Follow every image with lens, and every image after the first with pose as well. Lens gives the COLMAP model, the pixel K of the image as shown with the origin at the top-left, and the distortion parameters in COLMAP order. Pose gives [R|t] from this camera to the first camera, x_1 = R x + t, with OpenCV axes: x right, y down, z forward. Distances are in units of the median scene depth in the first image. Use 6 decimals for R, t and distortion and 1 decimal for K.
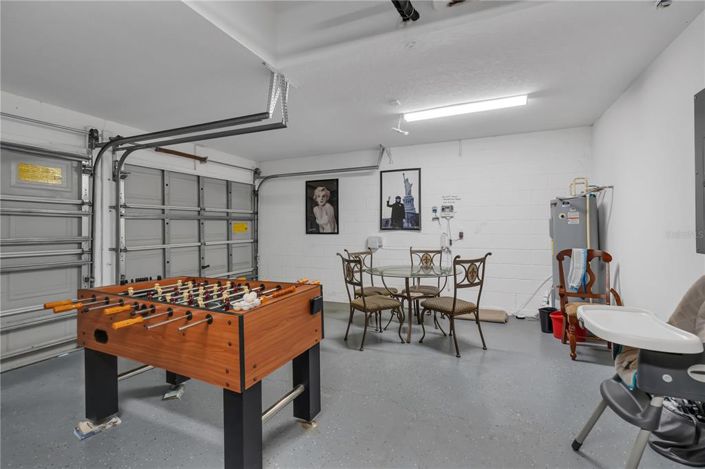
lens RADIAL K [[321.7, 0, 348.2], [0, 321.7, 228.0], [0, 0, 1]] dist [0.003377, 0.001087]
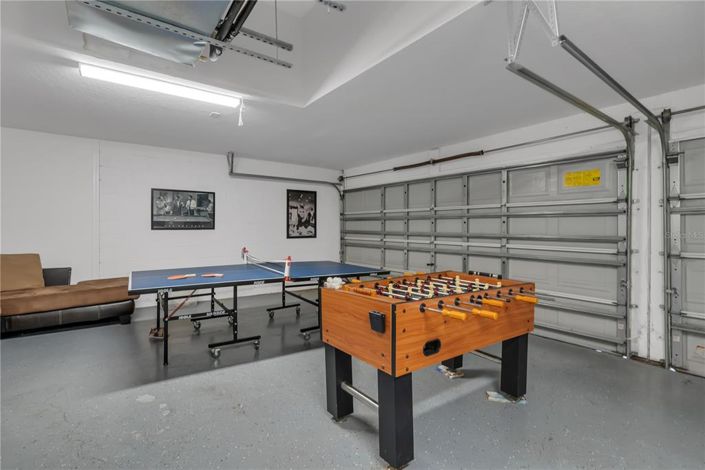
lens RADIAL K [[321.7, 0, 346.4], [0, 321.7, 232.5], [0, 0, 1]] dist [0.003377, 0.001087]
pose [[-0.480394, 0.020649, -0.876810, 0.375930], [-0.000255, 0.999719, 0.023683, -0.006115], [0.877053, 0.011600, -0.480254, 0.755461]]
